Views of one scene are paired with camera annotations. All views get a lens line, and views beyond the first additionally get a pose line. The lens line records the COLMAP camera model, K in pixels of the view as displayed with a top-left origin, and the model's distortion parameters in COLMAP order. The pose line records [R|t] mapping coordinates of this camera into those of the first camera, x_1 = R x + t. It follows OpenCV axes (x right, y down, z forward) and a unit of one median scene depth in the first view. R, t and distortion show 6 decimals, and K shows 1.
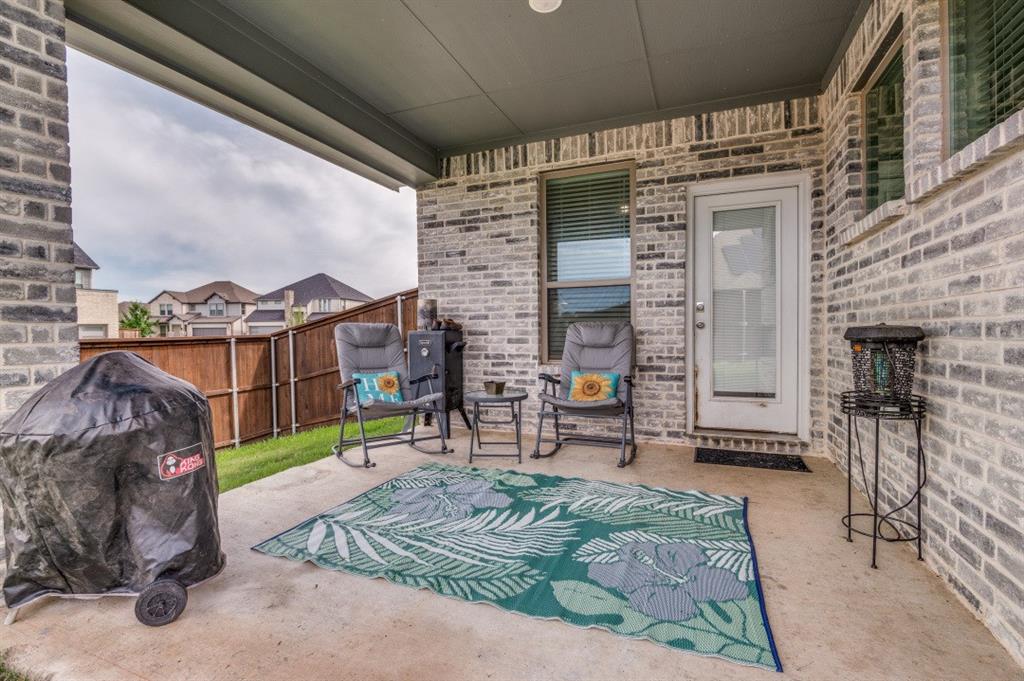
lens RADIAL K [[472.5, 0, 506.6], [0, 472.5, 341.5], [0, 0, 1]] dist [-0.020263, -0.000672]
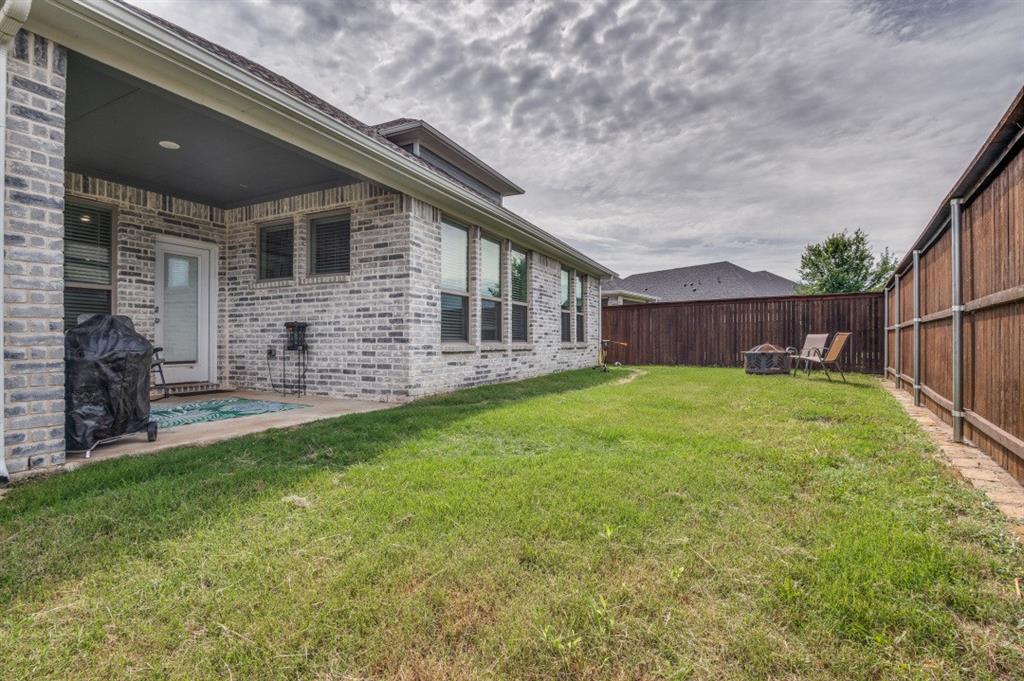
lens RADIAL K [[472.5, 0, 506.6], [0, 472.5, 341.5], [0, 0, 1]] dist [-0.020263, -0.000672]
pose [[0.074464, 0.008600, 0.997187, -1.167047], [0.019821, 0.999753, -0.010102, 0.081484], [-0.997027, 0.020518, 0.074275, -0.335615]]
